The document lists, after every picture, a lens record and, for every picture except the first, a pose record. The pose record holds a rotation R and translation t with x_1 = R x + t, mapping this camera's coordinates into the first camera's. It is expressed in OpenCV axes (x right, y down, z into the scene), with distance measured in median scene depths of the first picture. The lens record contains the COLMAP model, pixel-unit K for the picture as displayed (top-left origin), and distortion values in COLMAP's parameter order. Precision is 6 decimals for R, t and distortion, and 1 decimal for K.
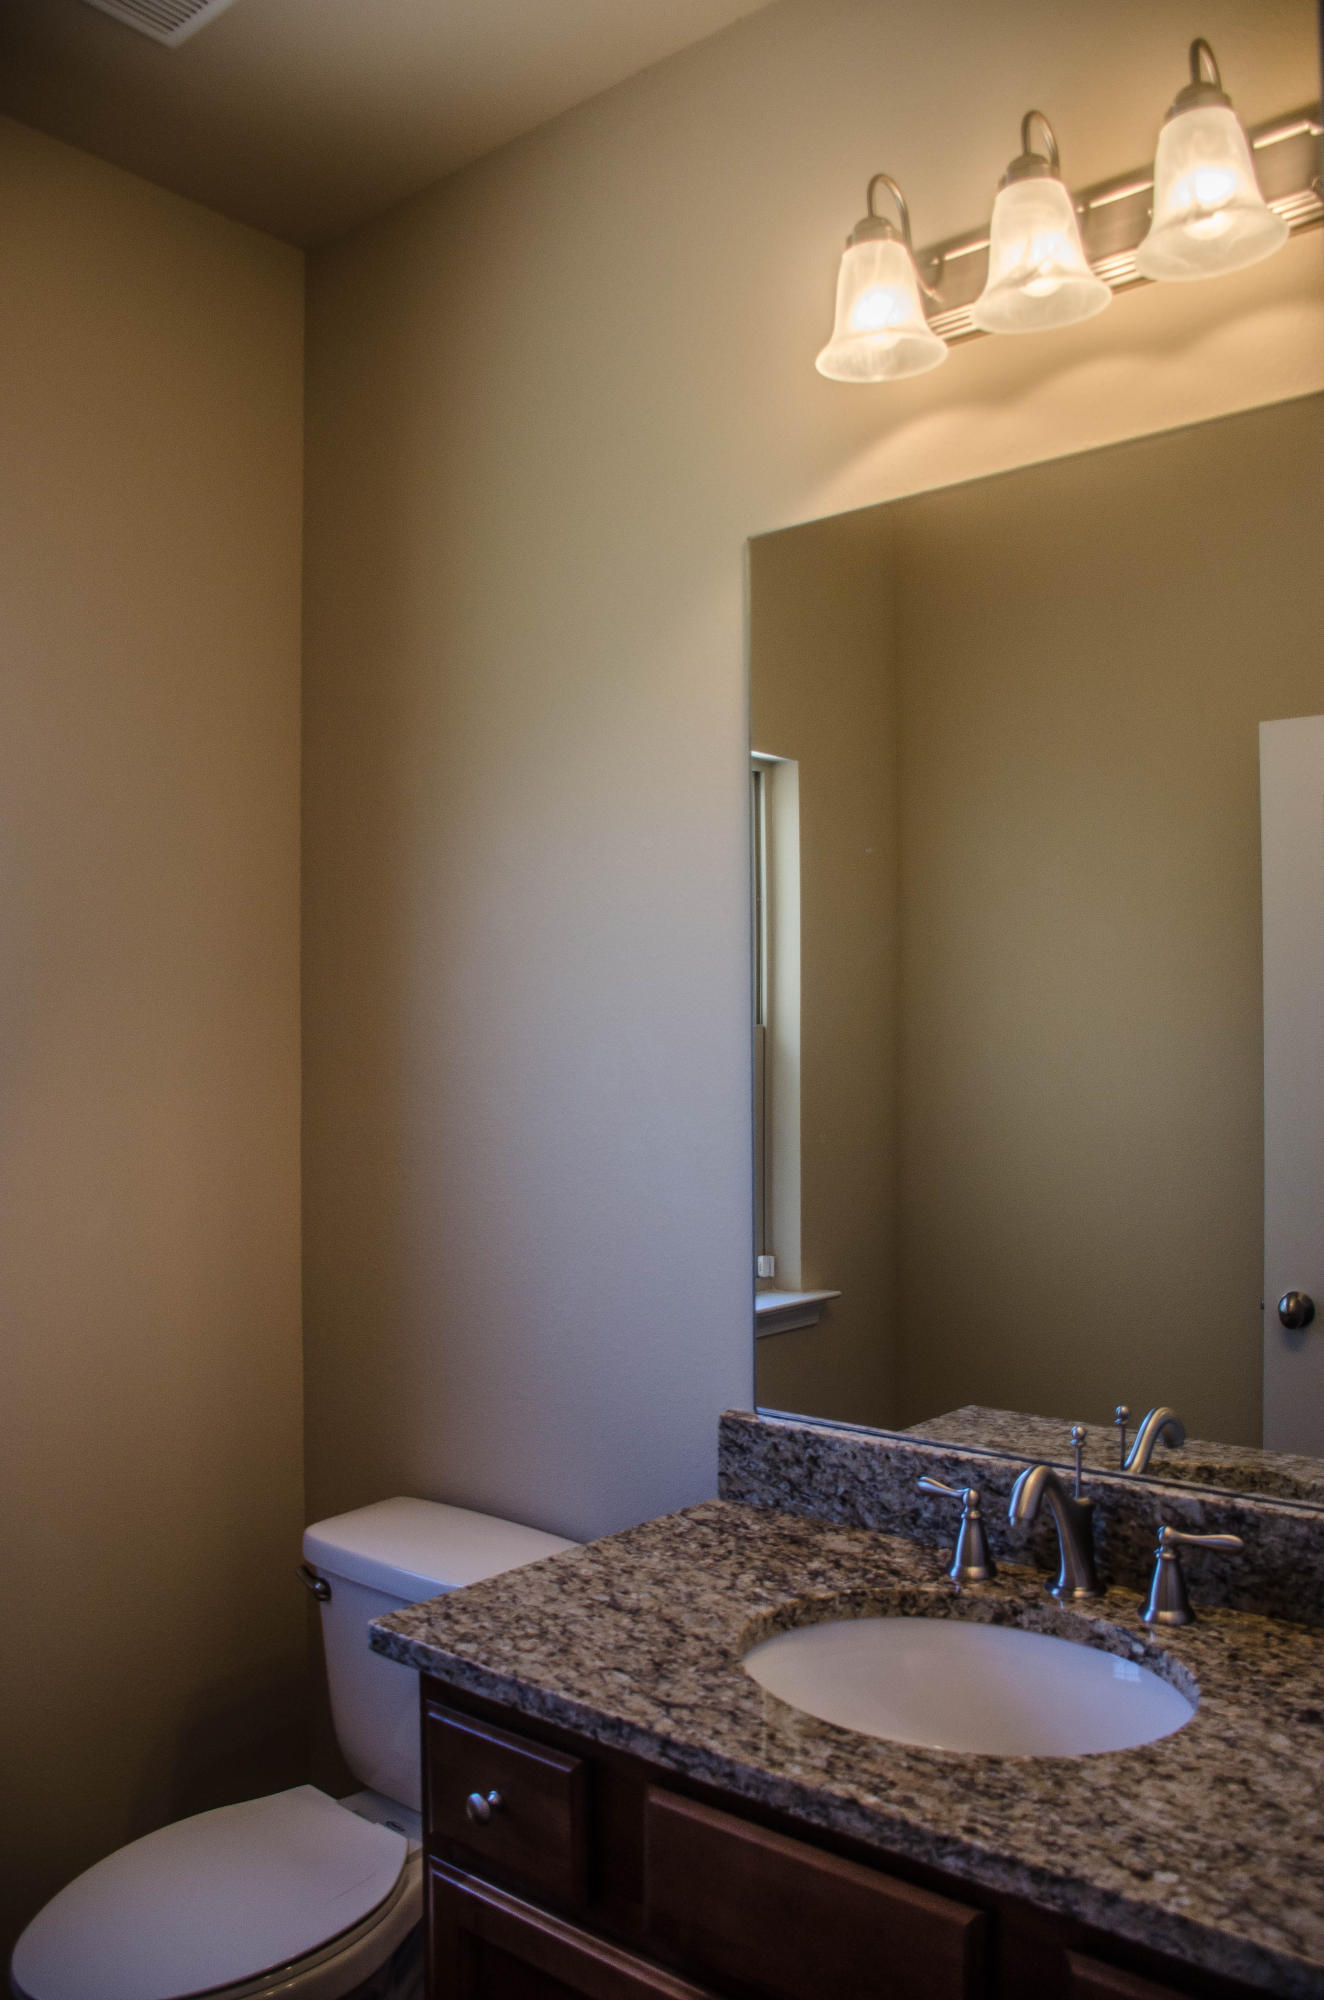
lens RADIAL K [[1609.9, 0, 676.4], [0, 1609.9, 1007.0], [0, 0, 1]] dist [-0.147333, 0.111743]
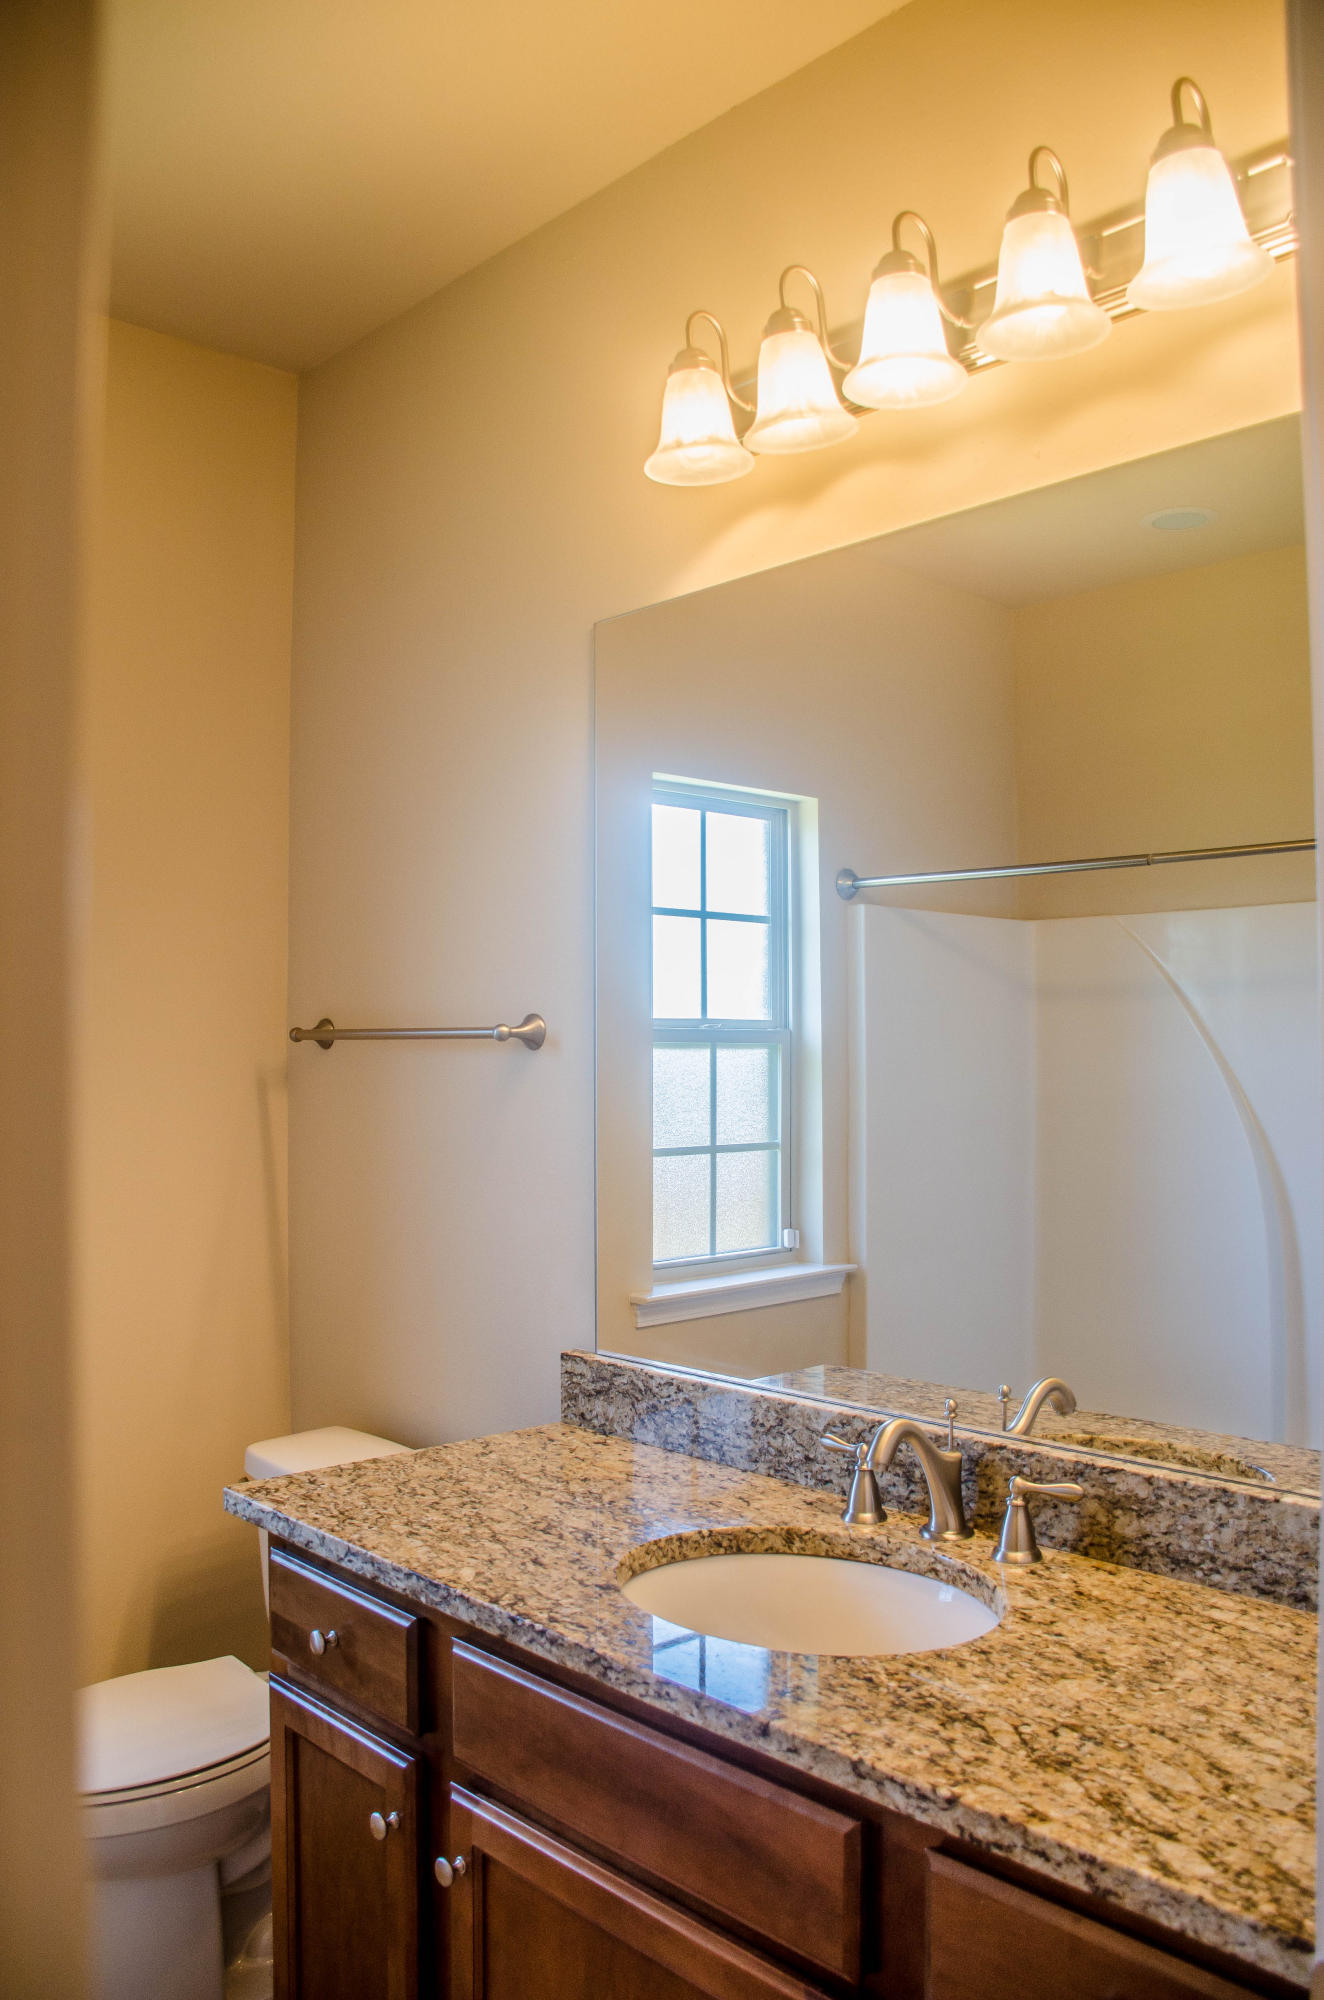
lens RADIAL K [[1609.9, 0, 647.4], [0, 1609.9, 997.9], [0, 0, 1]] dist [-0.147333, 0.111743]
pose [[0.994992, -0.000254, -0.099957, 0.155348], [-0.000230, 0.999988, -0.004831, -0.003938], [0.099957, 0.004830, 0.994980, -0.139235]]
